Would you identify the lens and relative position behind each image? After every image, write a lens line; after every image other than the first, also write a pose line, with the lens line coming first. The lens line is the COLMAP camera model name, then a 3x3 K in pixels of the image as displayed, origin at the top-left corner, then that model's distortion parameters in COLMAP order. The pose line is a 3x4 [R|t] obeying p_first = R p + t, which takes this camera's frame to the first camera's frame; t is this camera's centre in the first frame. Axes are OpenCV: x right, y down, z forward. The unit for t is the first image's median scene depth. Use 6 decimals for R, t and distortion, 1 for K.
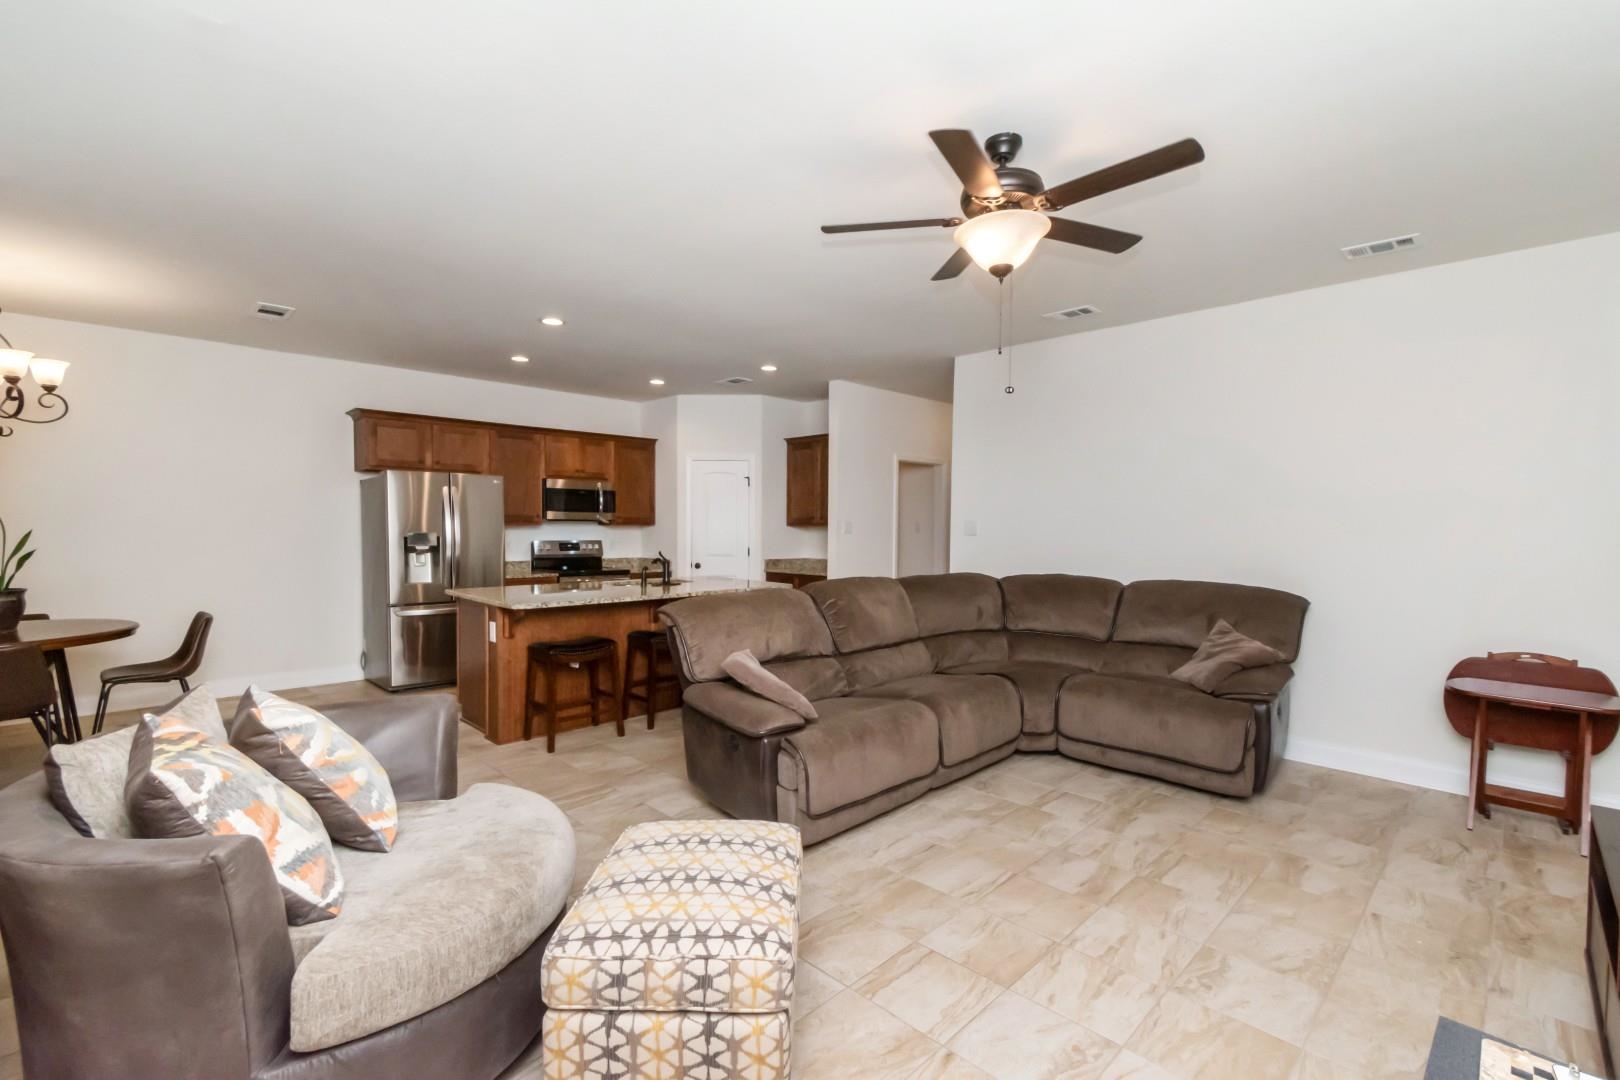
lens RADIAL K [[737.8, 0, 808.0], [0, 737.8, 538.6], [0, 0, 1]] dist [0.011588, -0.001582]
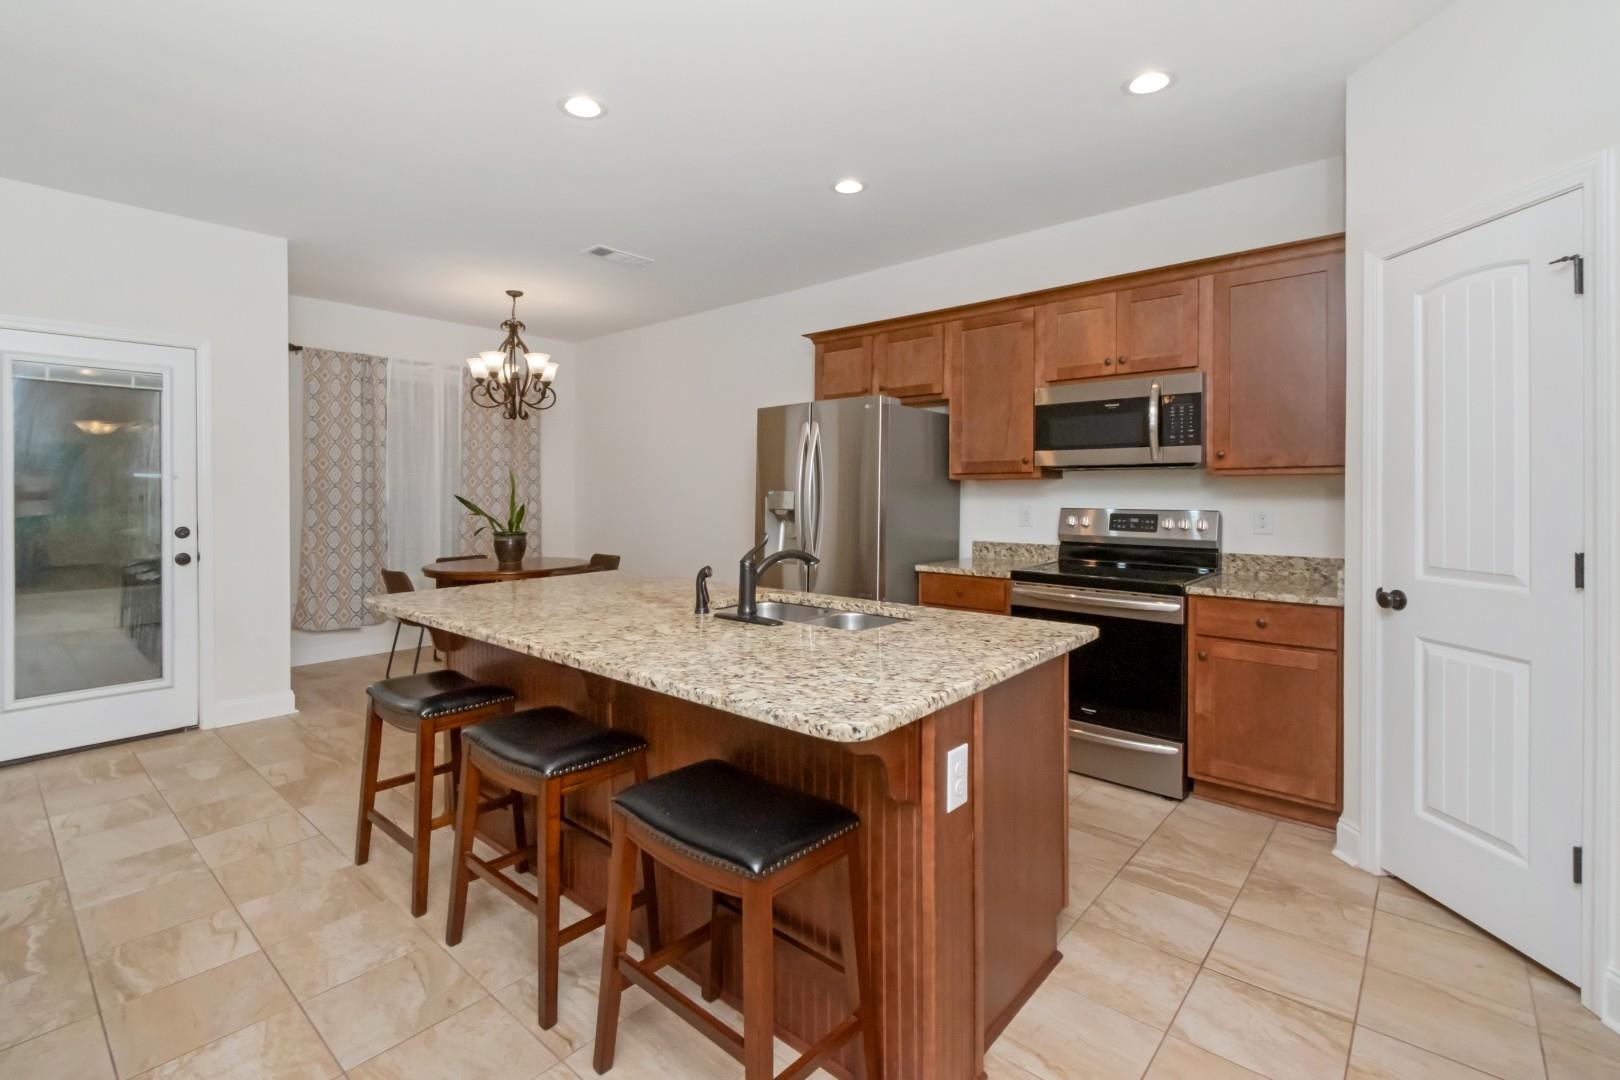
lens RADIAL K [[737.8, 0, 792.1], [0, 737.8, 501.3], [0, 0, 1]] dist [0.011588, -0.001582]
pose [[0.041682, 0.008402, -0.999096, 0.158952], [-0.015790, 0.999845, 0.007750, -0.002780], [0.999006, 0.015452, 0.041808, 0.806362]]
